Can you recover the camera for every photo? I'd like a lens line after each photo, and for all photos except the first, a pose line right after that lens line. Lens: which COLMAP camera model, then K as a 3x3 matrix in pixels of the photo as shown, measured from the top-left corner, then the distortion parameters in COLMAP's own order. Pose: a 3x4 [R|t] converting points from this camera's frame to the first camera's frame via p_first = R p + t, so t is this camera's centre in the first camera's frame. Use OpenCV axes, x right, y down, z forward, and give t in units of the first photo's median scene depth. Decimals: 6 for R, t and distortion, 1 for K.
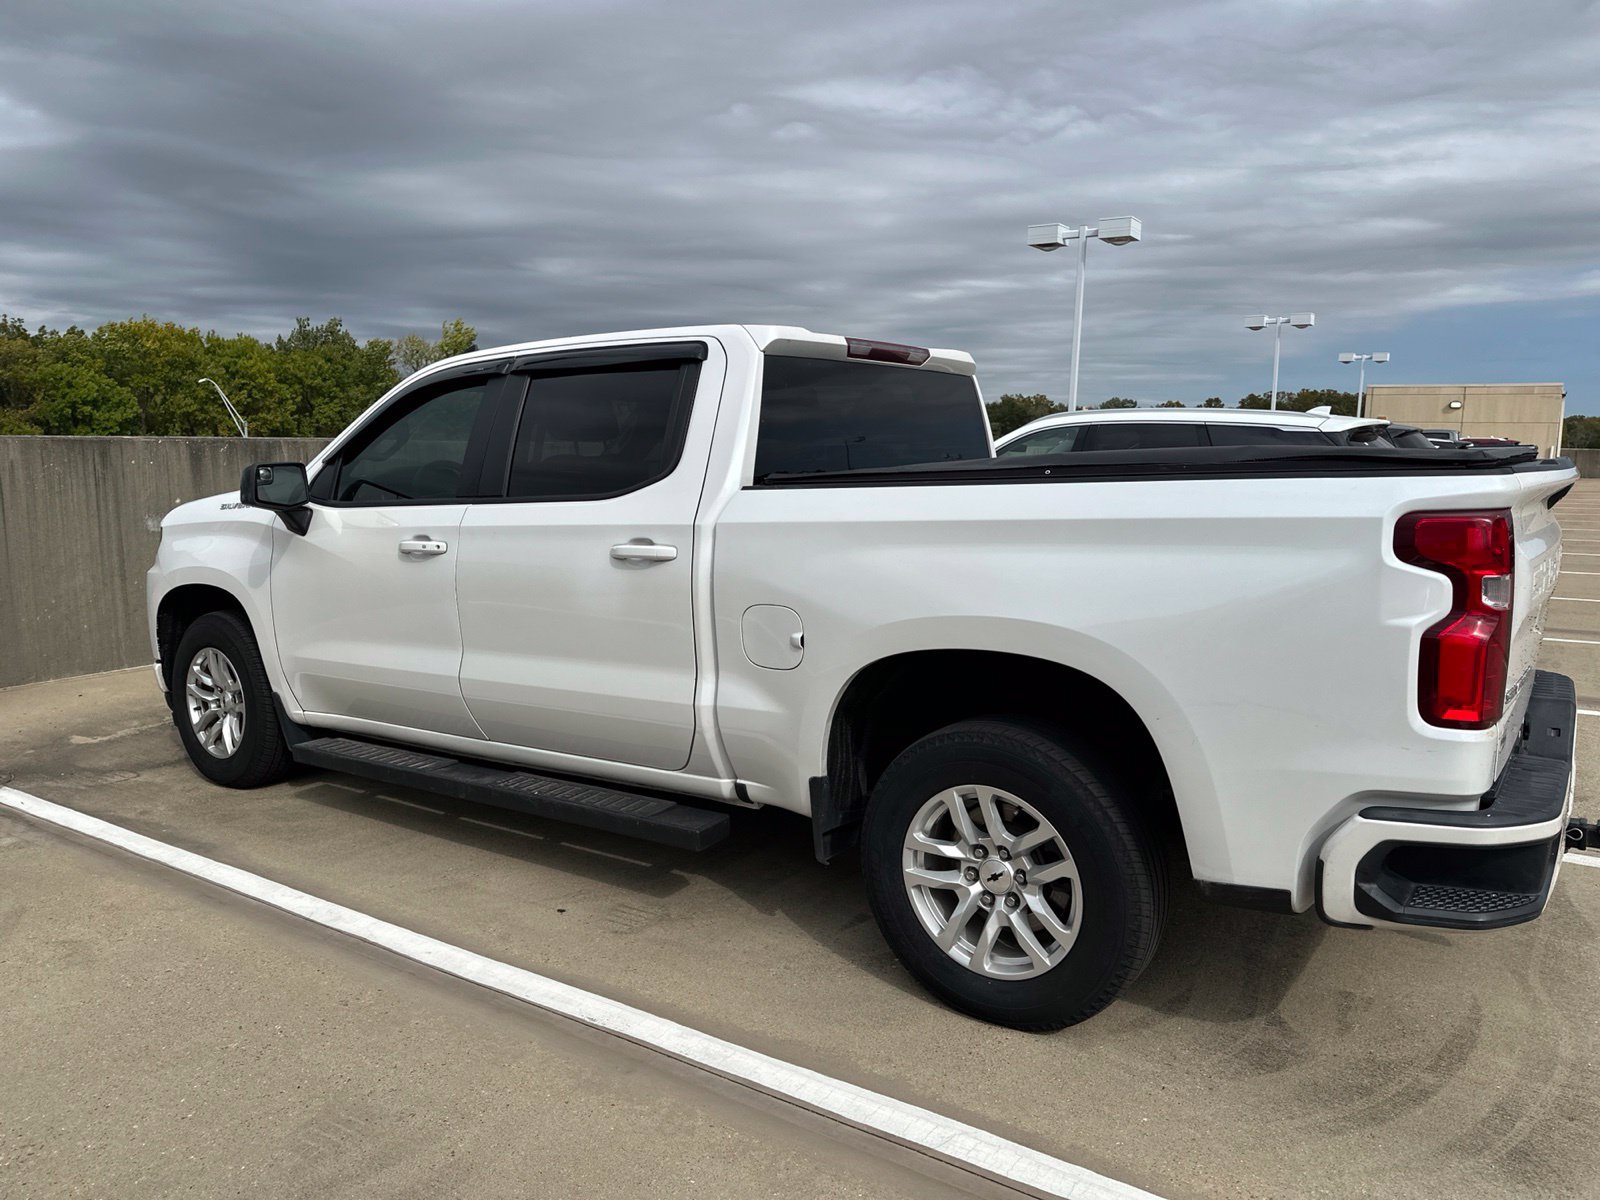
lens RADIAL K [[1117.6, 0, 794.6], [0, 1117.6, 605.5], [0, 0, 1]] dist [0.048658, -0.059227]
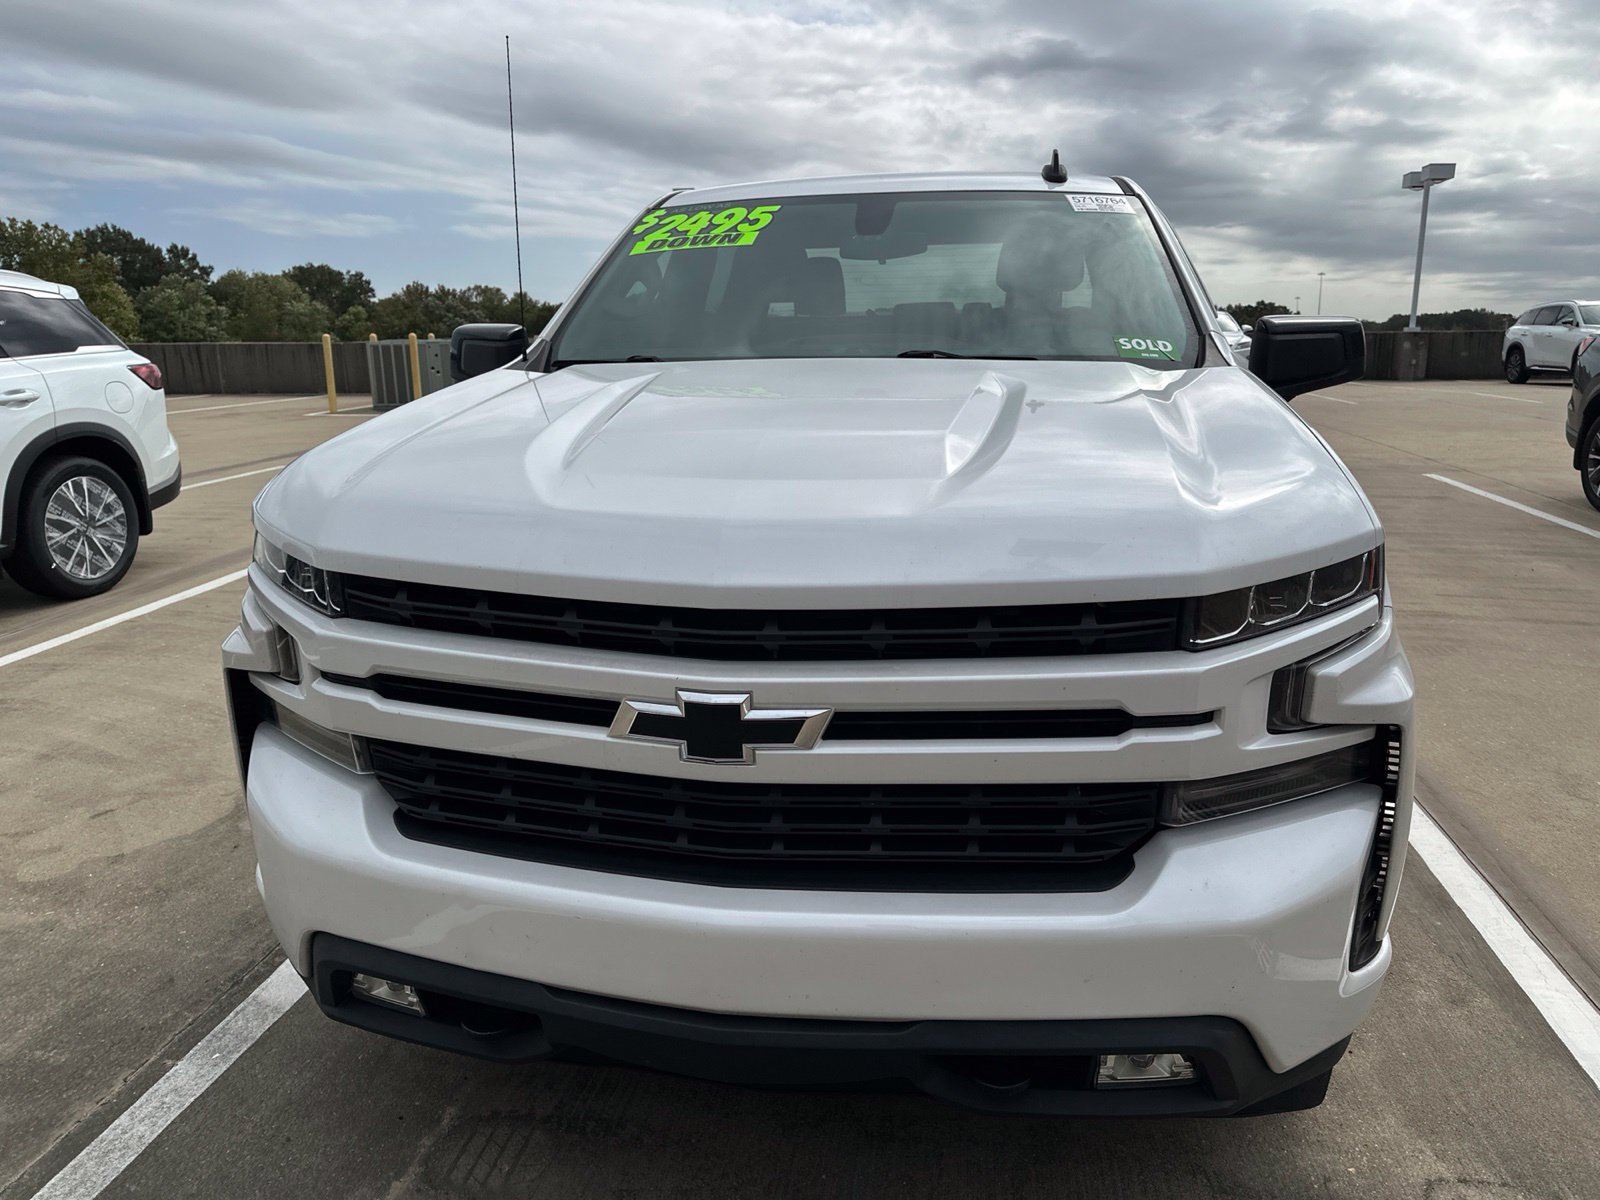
lens RADIAL K [[1117.6, 0, 800.5], [0, 1117.6, 589.3], [0, 0, 1]] dist [0.048658, -0.059227]
pose [[-0.429906, -0.206716, 0.878891, -0.835104], [0.137338, 0.947138, 0.289946, -0.183334], [-0.892367, 0.245354, -0.378790, 1.371937]]
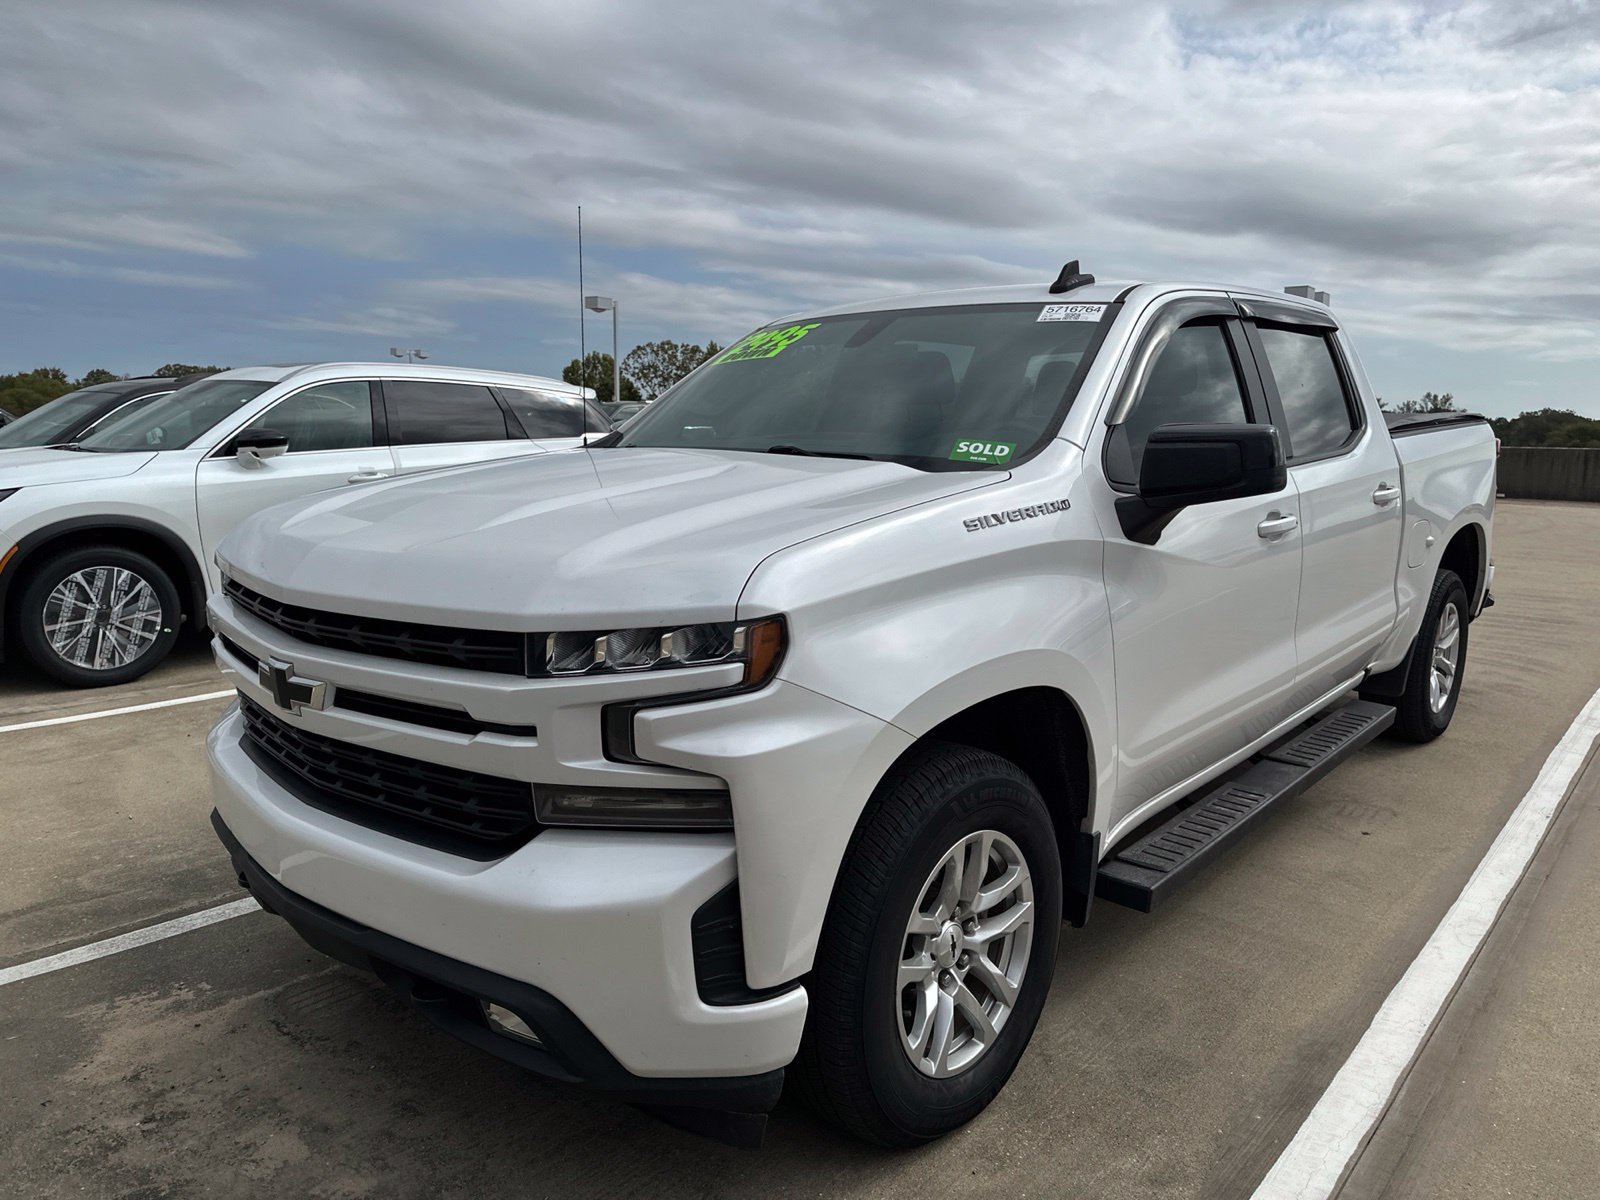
lens RADIAL K [[1117.6, 0, 805.2], [0, 1117.6, 601.9], [0, 0, 1]] dist [0.048658, -0.059227]
pose [[0.116520, -0.158068, 0.980529, -0.976783], [0.132342, 0.980921, 0.142404, -0.131724], [-0.984332, 0.113172, 0.135216, 1.016433]]
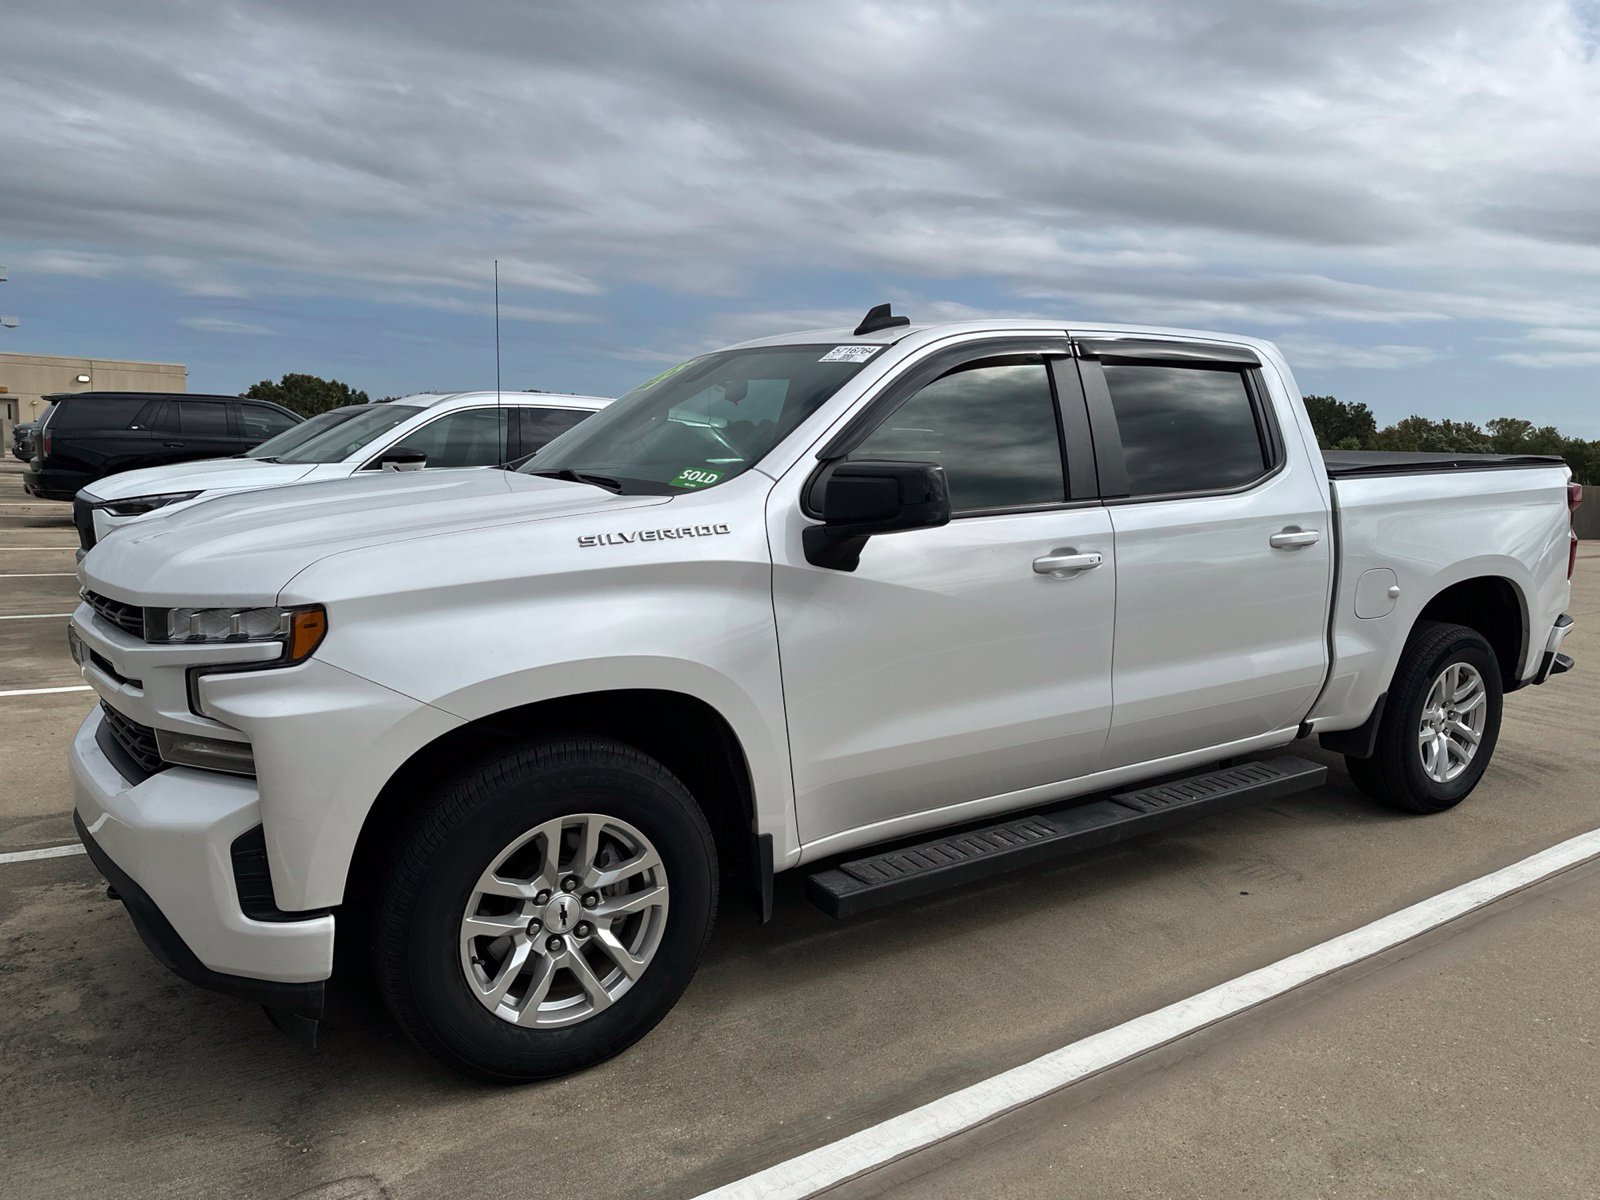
lens RADIAL K [[1117.6, 0, 798.7], [0, 1117.6, 600.9], [0, 0, 1]] dist [0.048658, -0.059227]
pose [[0.379886, -0.120818, 0.917110, -0.955872], [0.104395, 0.990700, 0.087270, -0.095531], [-0.919124, 0.062589, 0.388965, 0.713381]]
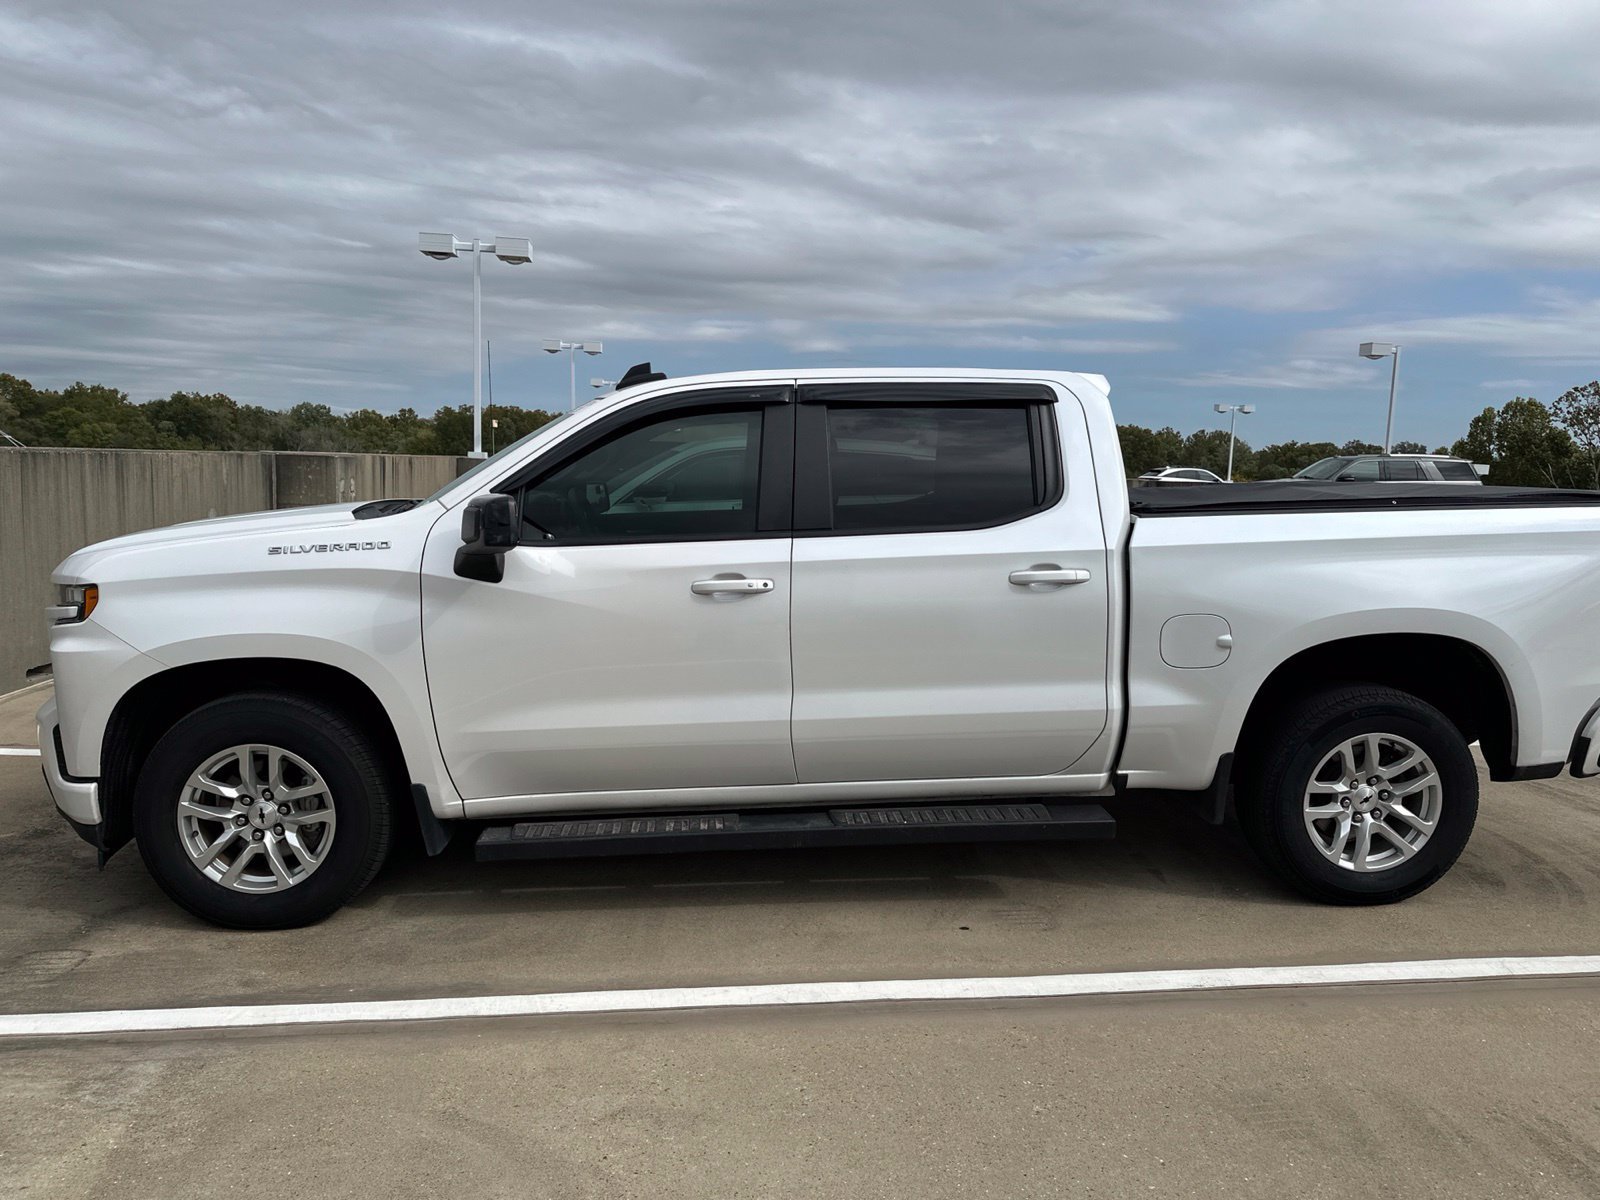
lens RADIAL K [[1117.6, 0, 784.3], [0, 1117.6, 605.0], [0, 0, 1]] dist [0.048658, -0.059227]
pose [[0.776703, -0.068102, 0.626174, -0.716793], [0.072919, 0.997175, 0.018002, -0.041292], [-0.625631, 0.031678, 0.779475, 0.217428]]
